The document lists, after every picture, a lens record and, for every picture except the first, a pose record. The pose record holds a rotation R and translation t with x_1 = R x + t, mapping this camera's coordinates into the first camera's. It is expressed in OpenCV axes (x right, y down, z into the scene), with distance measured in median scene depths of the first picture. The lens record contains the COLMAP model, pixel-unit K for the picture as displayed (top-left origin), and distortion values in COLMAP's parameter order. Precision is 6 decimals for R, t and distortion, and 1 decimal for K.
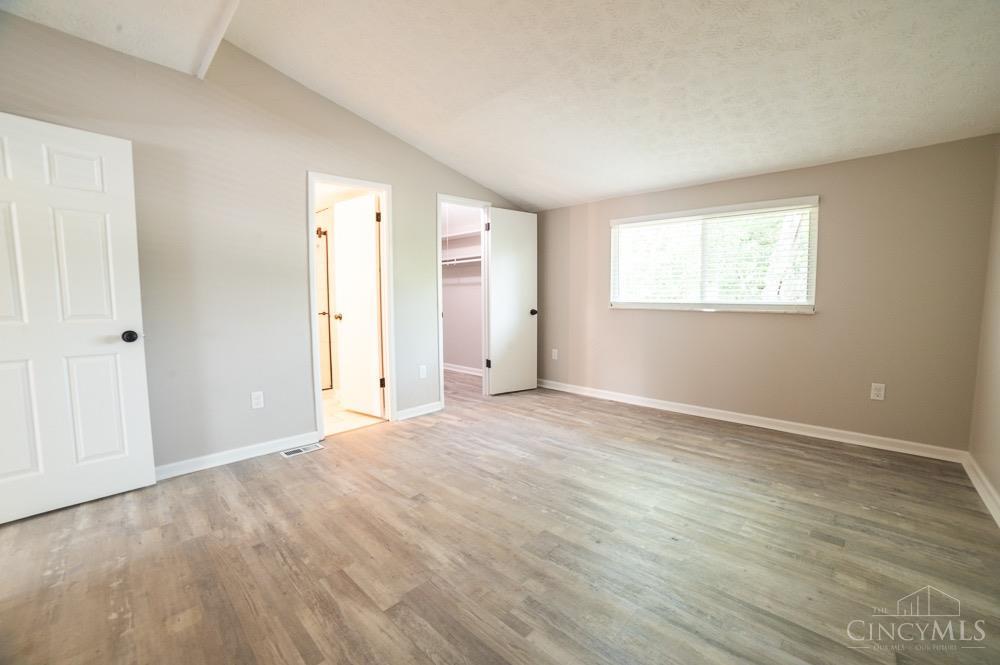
lens RADIAL K [[406.1, 0, 510.0], [0, 406.1, 334.0], [0, 0, 1]] dist [-0.101807, 0.035098]
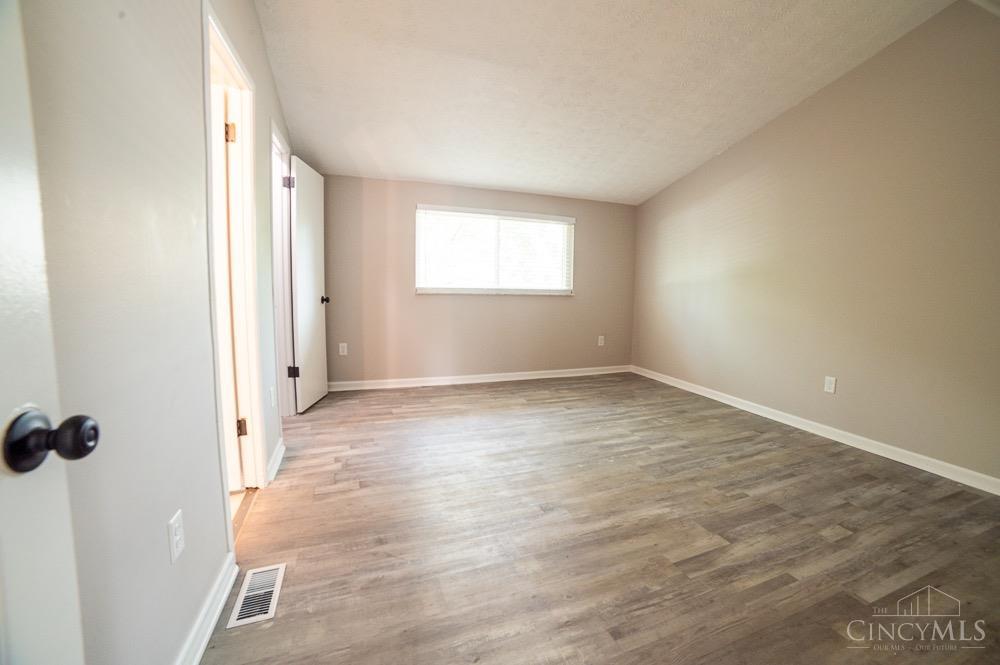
lens RADIAL K [[420.5, 0, 509.3], [0, 420.5, 333.0], [0, 0, 1]] dist [-0.105423, 0.039480]
pose [[0.422752, -0.087690, 0.901993, -0.749314], [0.056261, 0.995927, 0.070454, -0.035602], [-0.904497, 0.020963, 0.425964, 0.470054]]
